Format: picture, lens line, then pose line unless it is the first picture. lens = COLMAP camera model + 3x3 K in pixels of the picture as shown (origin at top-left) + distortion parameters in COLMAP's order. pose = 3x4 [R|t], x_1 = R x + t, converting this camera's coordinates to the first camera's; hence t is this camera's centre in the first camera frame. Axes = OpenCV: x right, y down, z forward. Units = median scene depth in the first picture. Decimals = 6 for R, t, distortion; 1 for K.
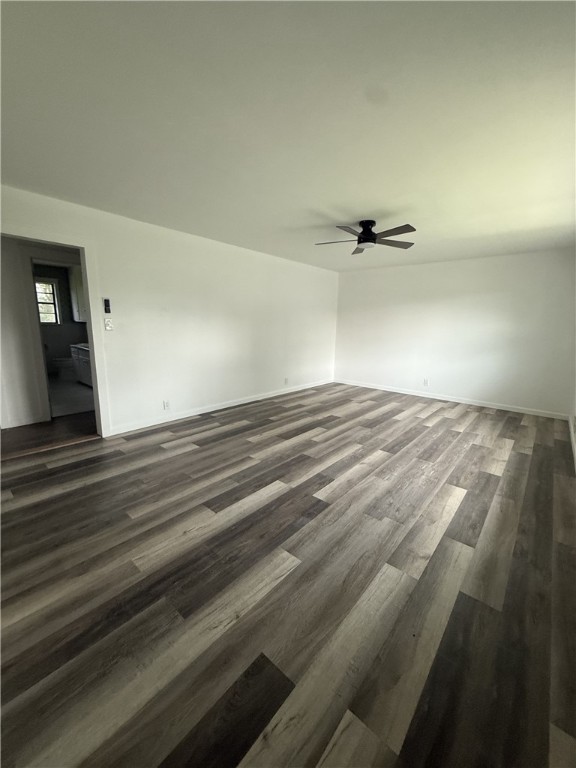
lens RADIAL K [[306.9, 0, 292.3], [0, 306.9, 381.1], [0, 0, 1]] dist [-0.000799, -0.000176]
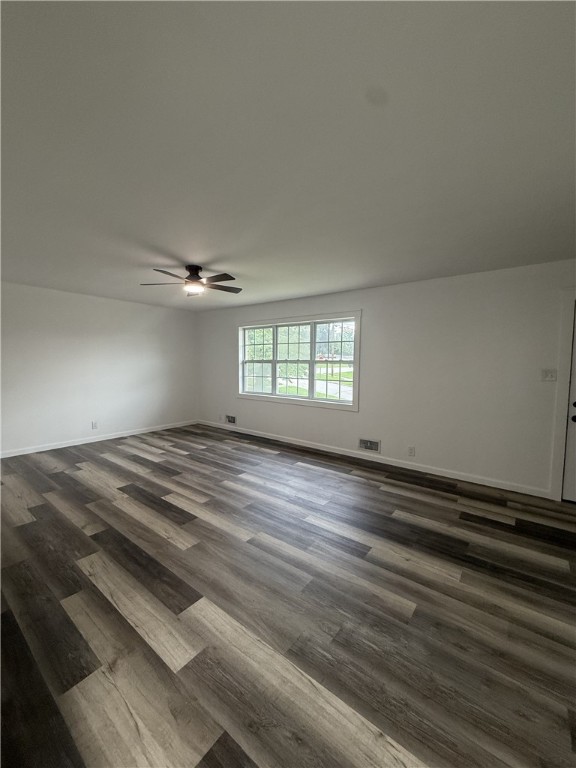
lens RADIAL K [[306.9, 0, 292.6], [0, 306.9, 384.2], [0, 0, 1]] dist [-0.000799, -0.000176]
pose [[-0.054353, -0.093150, 0.994167, -0.762919], [0.173236, 0.979661, 0.101261, -0.169117], [-0.983379, 0.177729, -0.037110, 0.749235]]
